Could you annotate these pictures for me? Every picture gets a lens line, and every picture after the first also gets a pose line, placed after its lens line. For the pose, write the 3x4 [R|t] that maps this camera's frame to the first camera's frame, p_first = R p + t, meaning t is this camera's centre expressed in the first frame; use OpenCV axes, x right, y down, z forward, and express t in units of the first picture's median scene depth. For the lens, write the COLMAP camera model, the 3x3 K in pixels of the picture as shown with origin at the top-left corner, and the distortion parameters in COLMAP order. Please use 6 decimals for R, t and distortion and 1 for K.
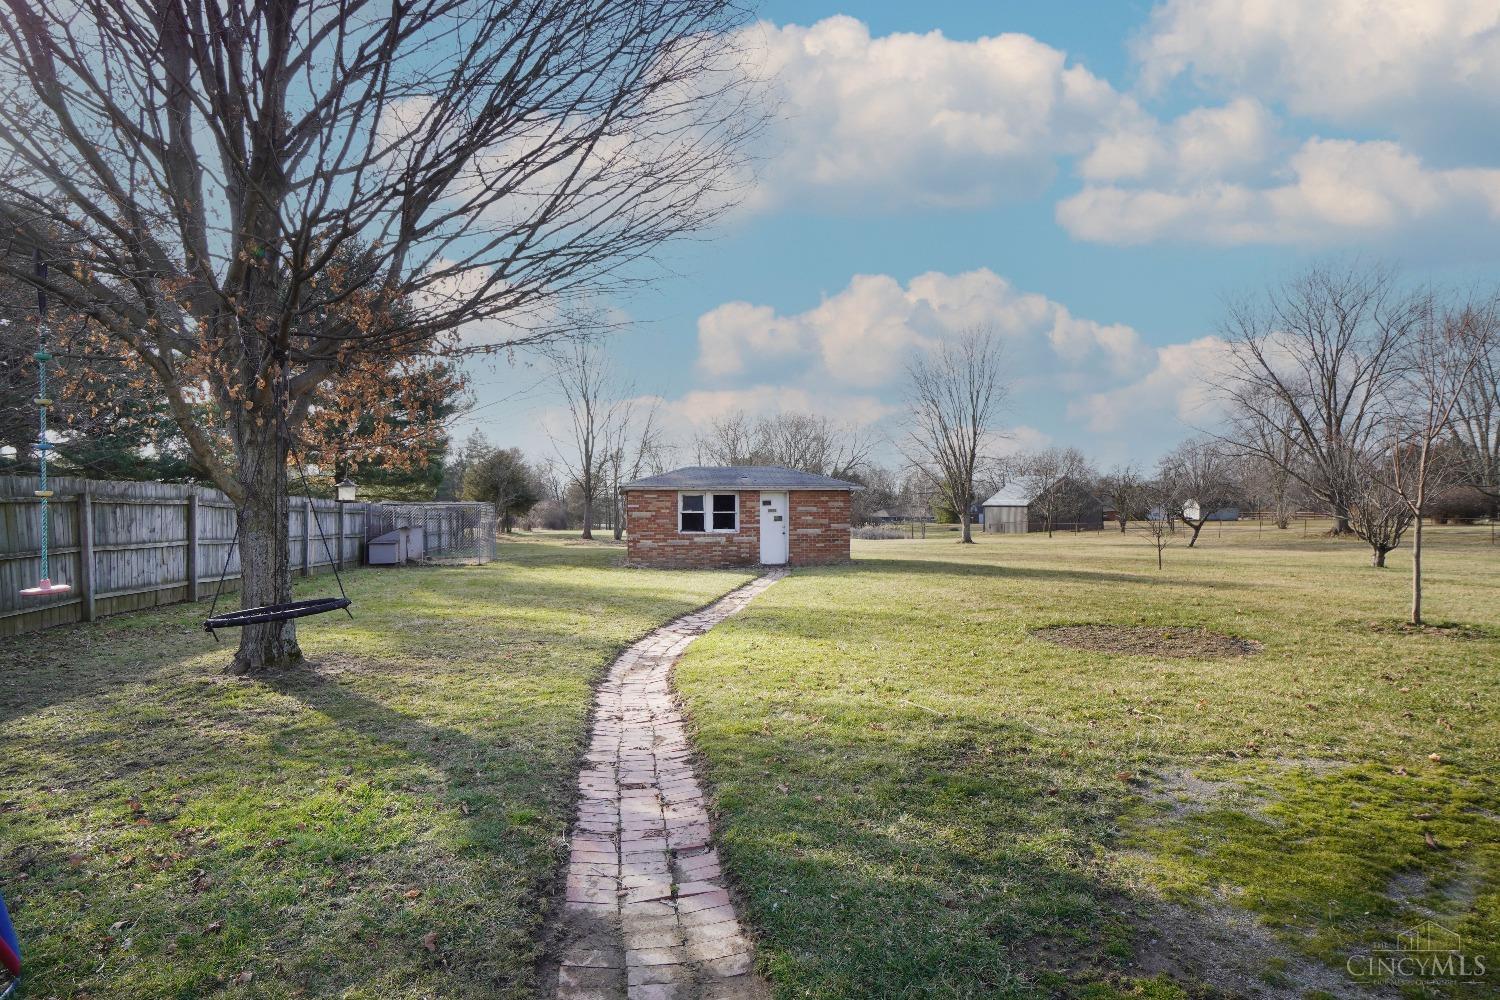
lens RADIAL K [[767.6, 0, 737.9], [0, 767.6, 510.2], [0, 0, 1]] dist [-0.015220, -0.000852]
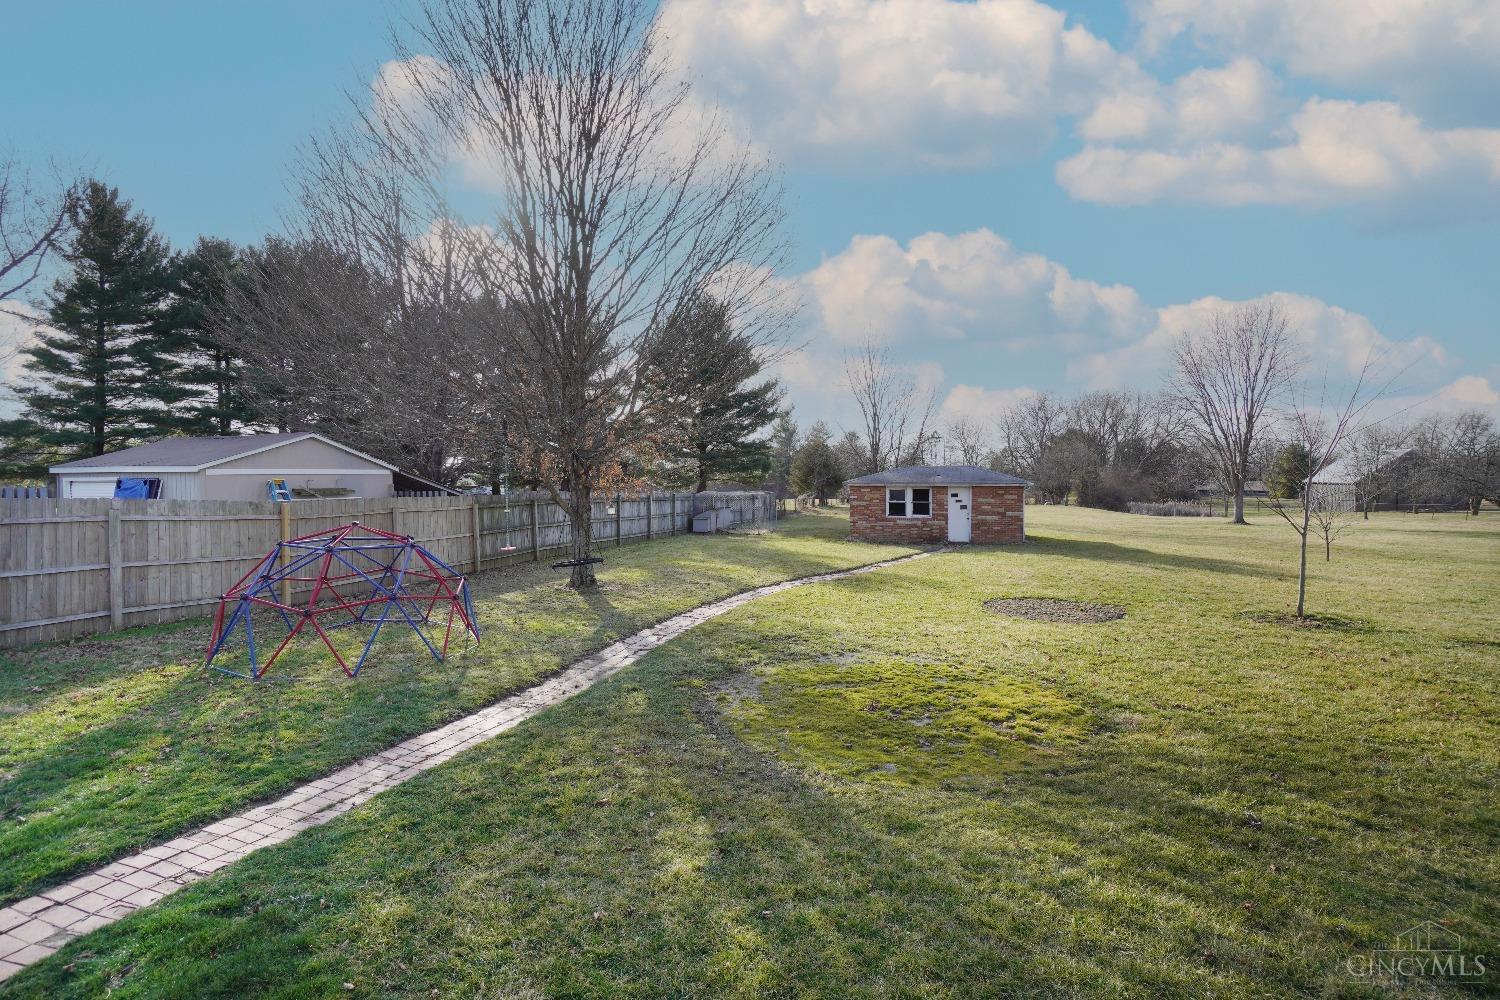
lens RADIAL K [[665.9, 0, 744.1], [0, 665.9, 485.5], [0, 0, 1]] dist [-0.015878, 0.003001]
pose [[0.895609, 0.003080, -0.444832, 0.223401], [0.000460, 0.999969, 0.007849, -0.035416], [0.444842, -0.007234, 0.895580, -0.183065]]
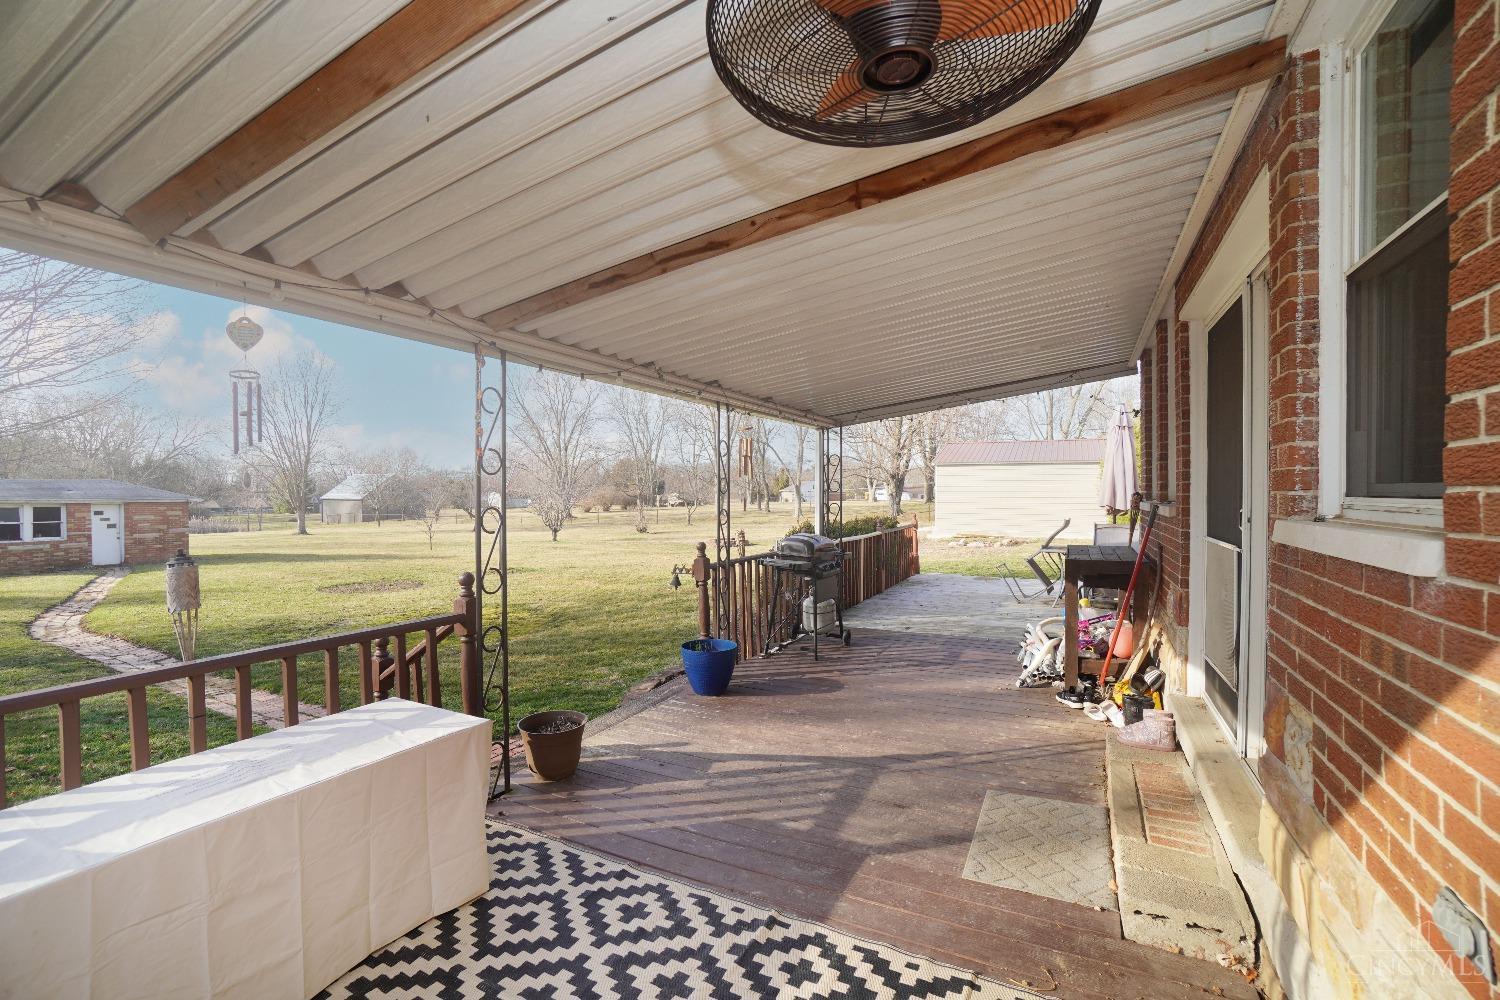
lens RADIAL K [[665.9, 0, 733.8], [0, 665.9, 506.6], [0, 0, 1]] dist [-0.015878, 0.003001]
pose [[0.654243, -0.013480, 0.756165, -0.086781], [0.001459, 0.999862, 0.016561, -0.034327], [-0.756283, -0.009732, 0.654172, -0.390077]]
